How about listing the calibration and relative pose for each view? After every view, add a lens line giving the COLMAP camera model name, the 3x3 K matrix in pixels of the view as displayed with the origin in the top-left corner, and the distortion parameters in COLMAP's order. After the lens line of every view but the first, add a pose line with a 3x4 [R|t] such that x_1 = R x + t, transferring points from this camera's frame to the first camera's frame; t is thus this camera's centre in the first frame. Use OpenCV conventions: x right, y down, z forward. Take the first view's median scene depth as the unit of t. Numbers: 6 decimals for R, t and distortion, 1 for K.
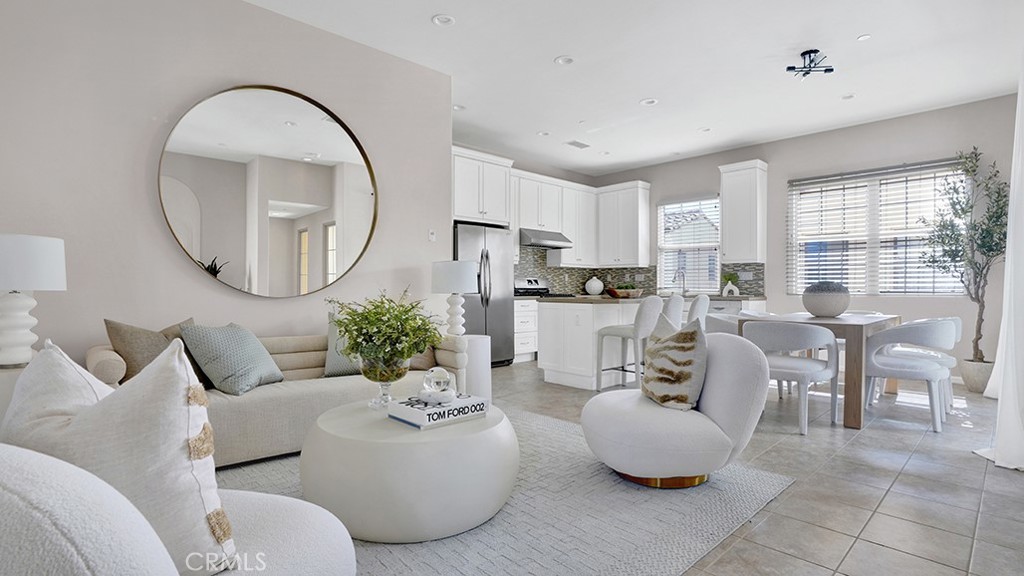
lens RADIAL K [[485.1, 0, 532.0], [0, 485.1, 295.3], [0, 0, 1]] dist [-0.046736, 0.012033]
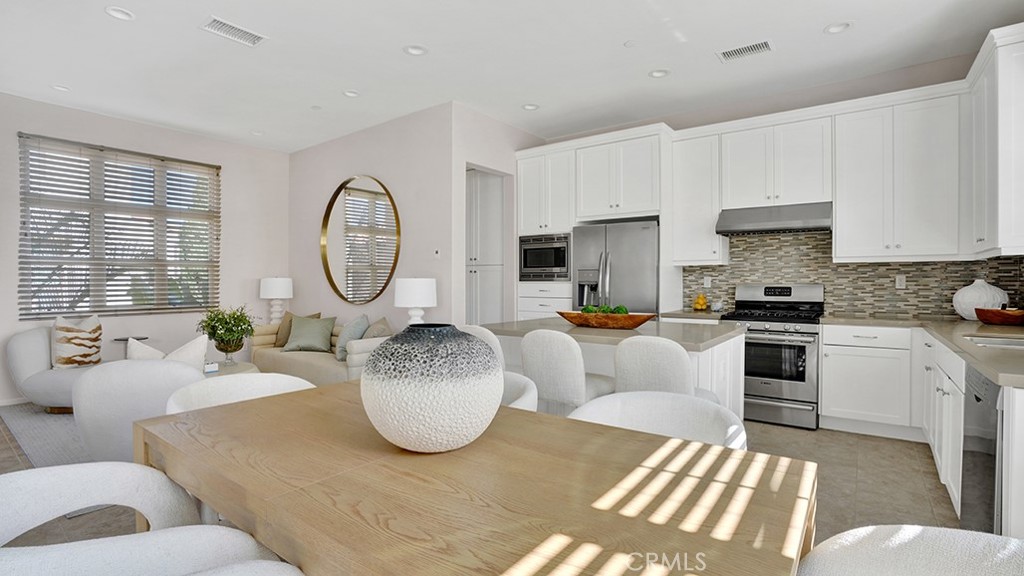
lens RADIAL K [[485.1, 0, 534.5], [0, 485.1, 286.3], [0, 0, 1]] dist [-0.046736, 0.012033]
pose [[0.173594, 0.006362, -0.984797, 0.519263], [-0.013196, 0.999904, 0.004133, -0.030901], [0.984729, 0.012278, 0.173661, 0.571530]]
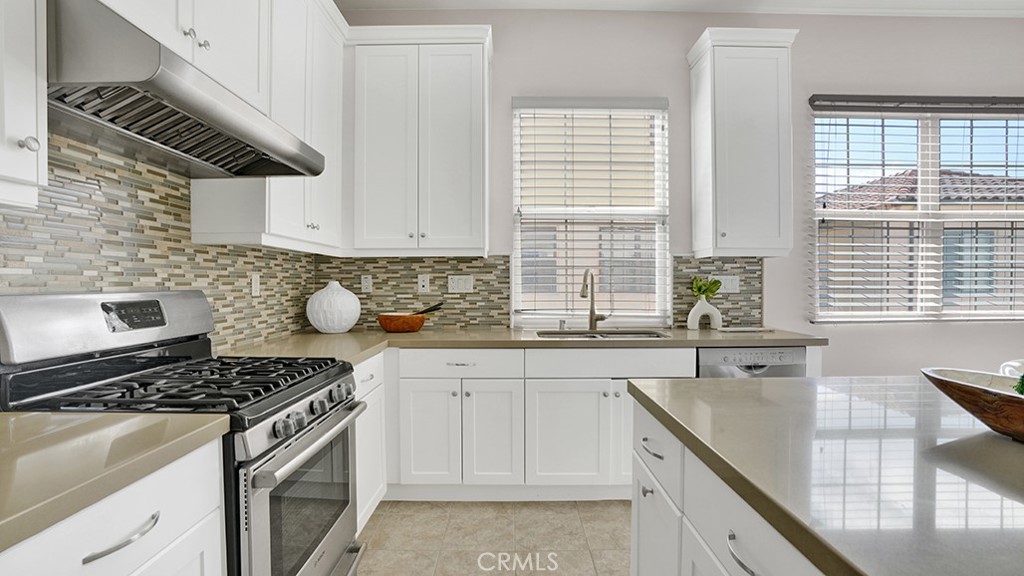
lens RADIAL K [[485.1, 0, 516.4], [0, 485.1, 287.1], [0, 0, 1]] dist [-0.046736, 0.012033]
pose [[0.706160, -0.009595, 0.707987, -0.026275], [0.013126, 0.999914, 0.000459, -0.035196], [-0.707930, 0.008969, 0.706225, 0.715632]]
